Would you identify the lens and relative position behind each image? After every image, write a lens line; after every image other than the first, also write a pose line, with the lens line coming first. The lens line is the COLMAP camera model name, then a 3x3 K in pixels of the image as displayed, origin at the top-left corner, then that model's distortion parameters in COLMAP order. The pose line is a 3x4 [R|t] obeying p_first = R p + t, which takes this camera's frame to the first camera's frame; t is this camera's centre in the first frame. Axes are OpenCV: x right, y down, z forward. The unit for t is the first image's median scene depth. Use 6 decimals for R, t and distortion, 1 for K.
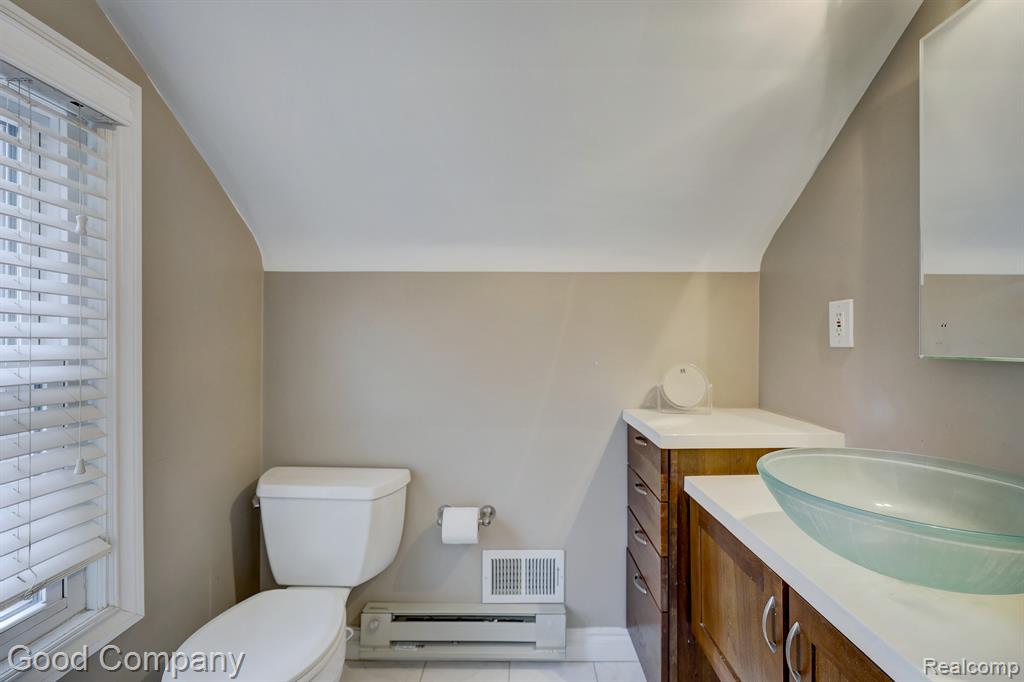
lens RADIAL K [[427.0, 0, 519.0], [0, 427.0, 342.0], [0, 0, 1]] dist [-0.001668, 0.000182]
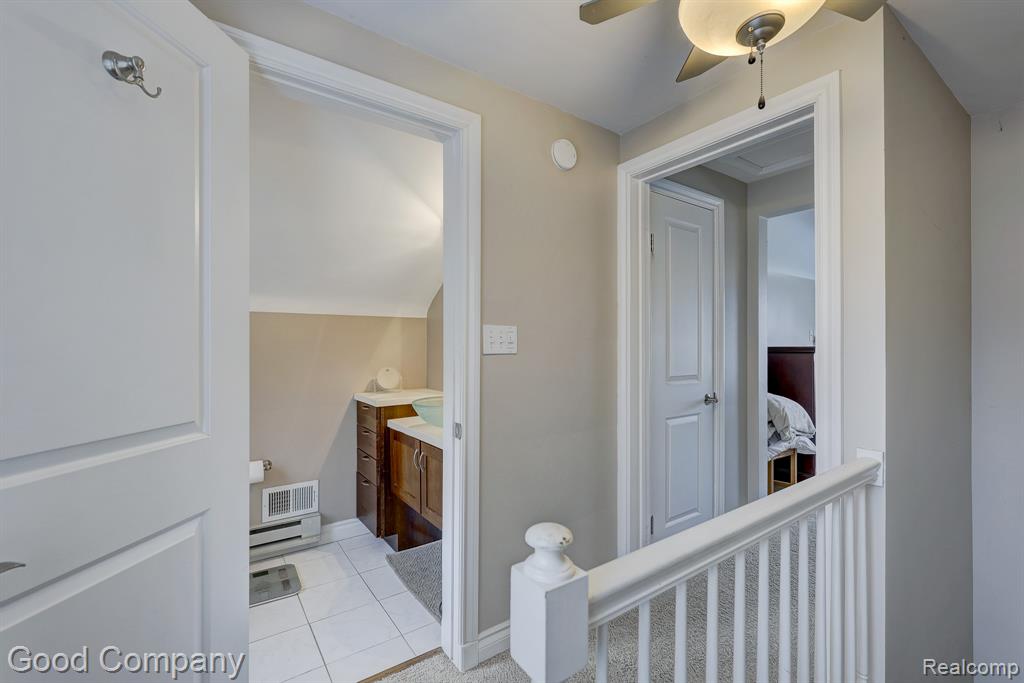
lens RADIAL K [[427.0, 0, 528.9], [0, 427.0, 347.3], [0, 0, 1]] dist [-0.001668, 0.000182]
pose [[0.784366, -0.005600, 0.620273, -0.368524], [0.003013, 0.999982, 0.005219, -0.053277], [-0.620291, -0.002225, 0.784369, -1.080949]]
